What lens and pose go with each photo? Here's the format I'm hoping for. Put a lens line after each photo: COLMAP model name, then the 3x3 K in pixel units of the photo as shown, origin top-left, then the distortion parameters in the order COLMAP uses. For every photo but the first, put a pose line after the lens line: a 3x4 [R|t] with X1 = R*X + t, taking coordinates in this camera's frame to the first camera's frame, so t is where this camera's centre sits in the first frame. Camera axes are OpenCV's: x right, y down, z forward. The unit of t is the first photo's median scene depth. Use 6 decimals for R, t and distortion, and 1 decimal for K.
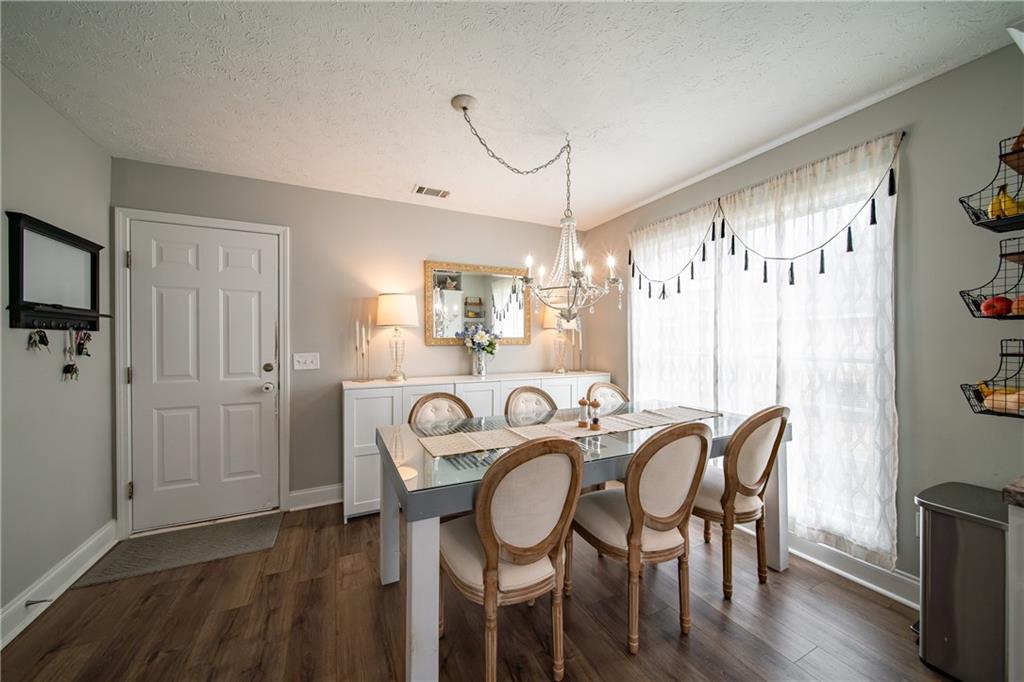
lens RADIAL K [[357.2, 0, 508.4], [0, 357.2, 343.3], [0, 0, 1]] dist [-0.002687, -0.000492]
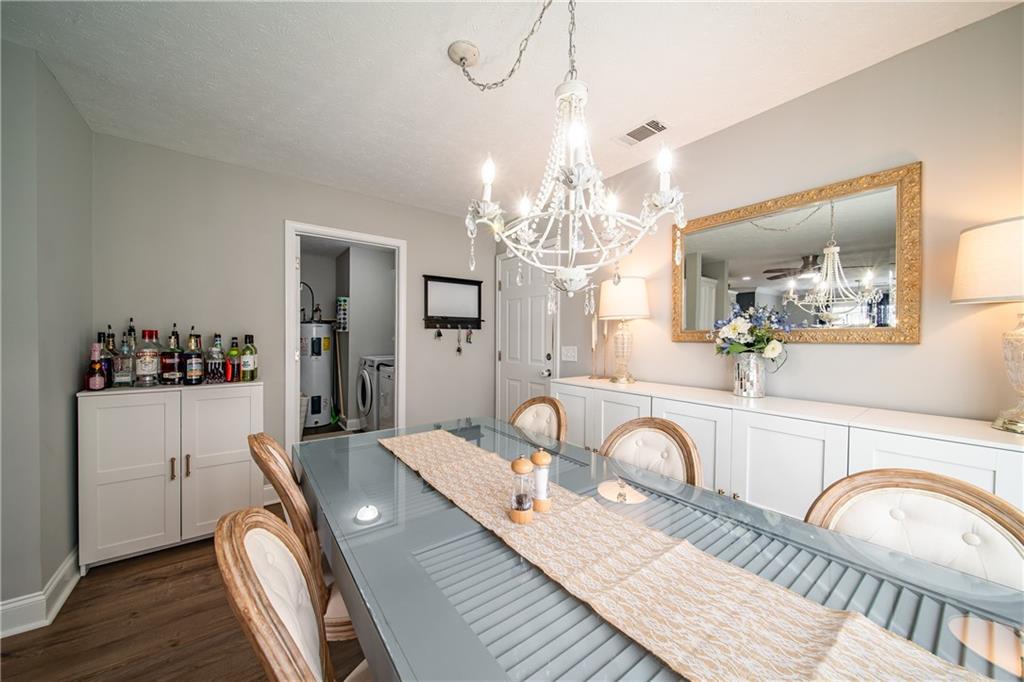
lens RADIAL K [[357.2, 0, 508.4], [0, 357.2, 343.3], [0, 0, 1]] dist [-0.002687, -0.000492]
pose [[0.187340, 0.019643, -0.982099, 0.625241], [-0.013745, 0.999755, 0.017375, 0.002090], [0.982199, 0.010244, 0.187564, 0.794011]]
